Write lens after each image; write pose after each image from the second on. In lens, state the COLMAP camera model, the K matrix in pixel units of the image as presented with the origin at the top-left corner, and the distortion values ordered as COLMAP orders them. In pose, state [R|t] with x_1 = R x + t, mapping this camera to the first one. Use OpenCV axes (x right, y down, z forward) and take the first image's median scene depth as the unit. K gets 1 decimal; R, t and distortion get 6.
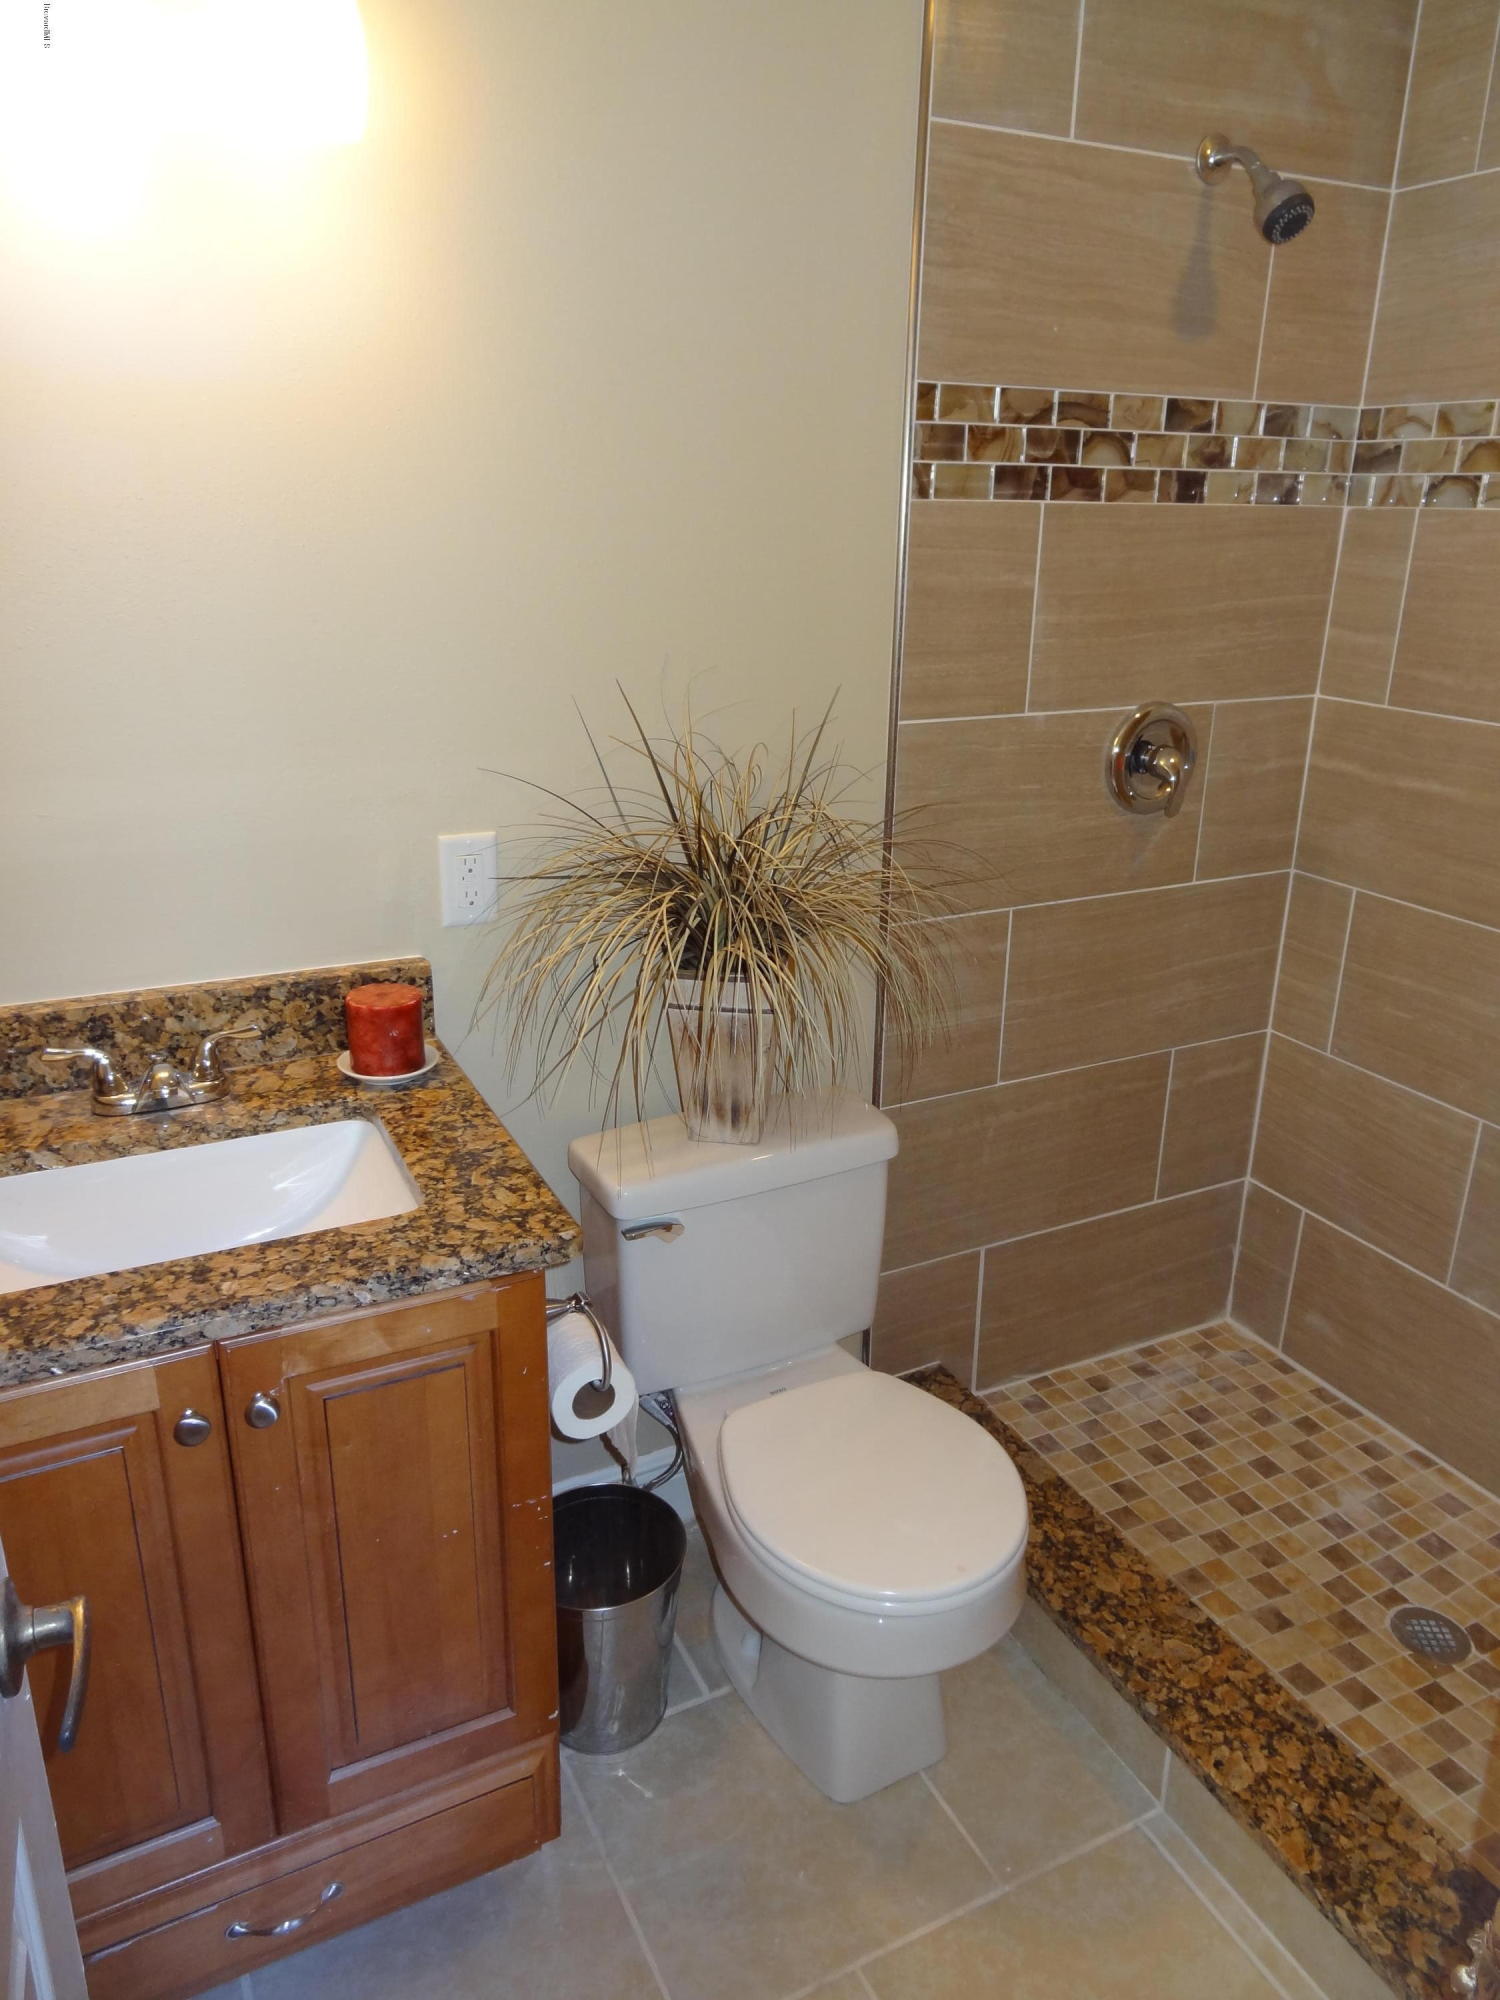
lens RADIAL K [[1399.4, 0, 754.9], [0, 1399.4, 993.1], [0, 0, 1]] dist [-0.000204, 0.009128]
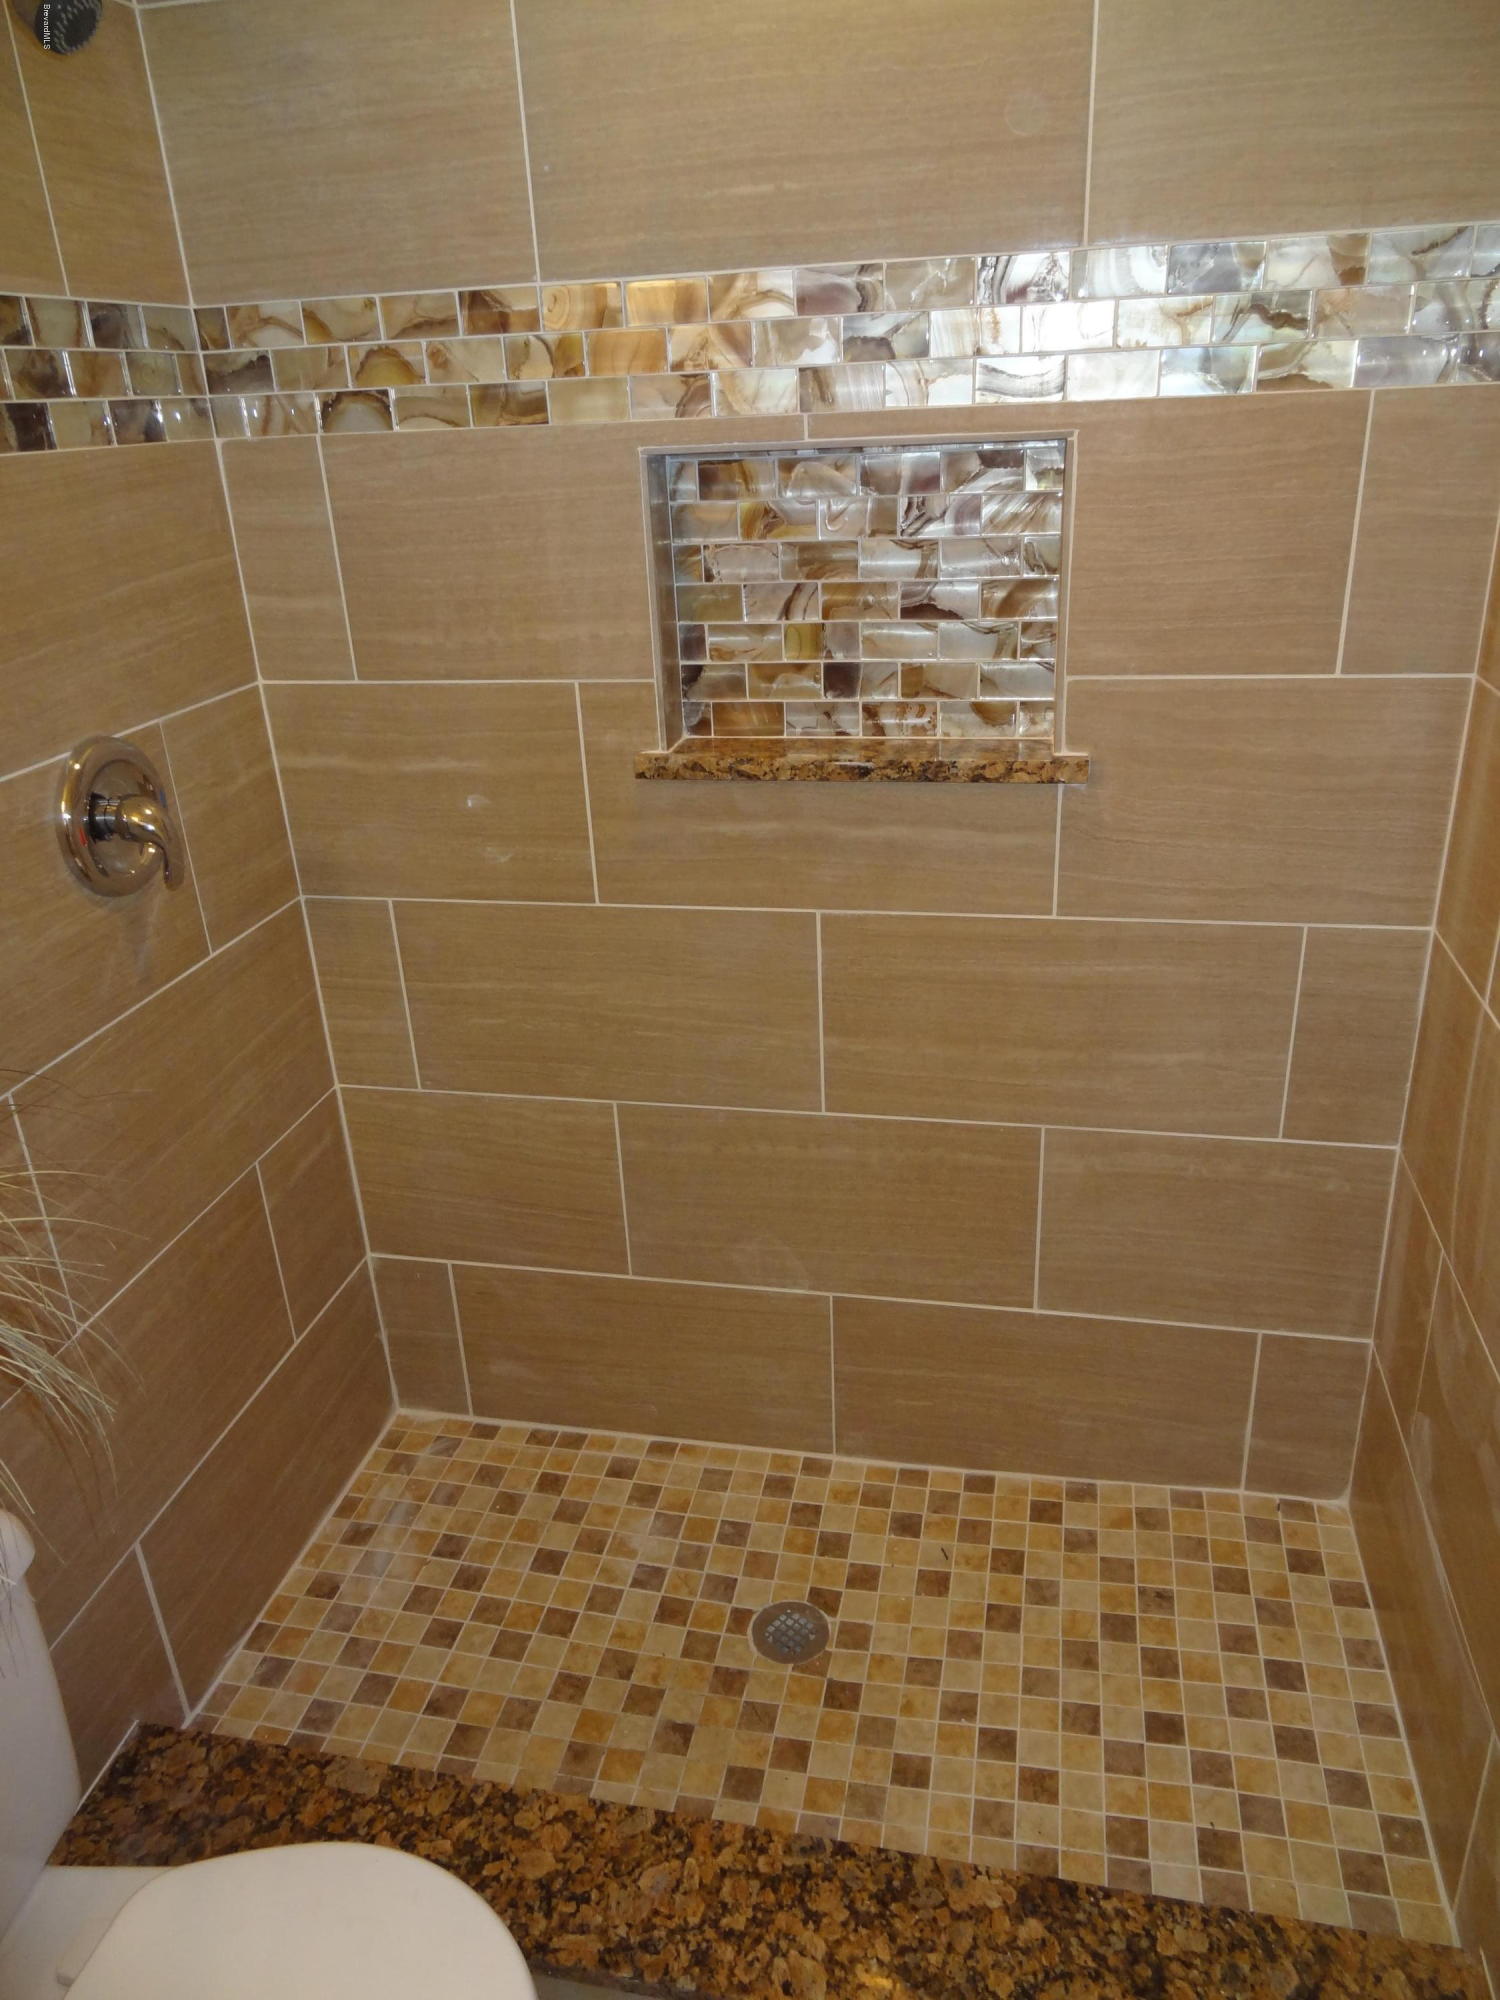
lens RADIAL K [[1399.4, 0, 748.8], [0, 1399.4, 997.5], [0, 0, 1]] dist [-0.000204, 0.009128]
pose [[0.626139, -0.350004, 0.696741, -0.041069], [0.312274, 0.931359, 0.187232, -0.116697], [-0.714447, 0.100341, 0.692457, 0.294693]]
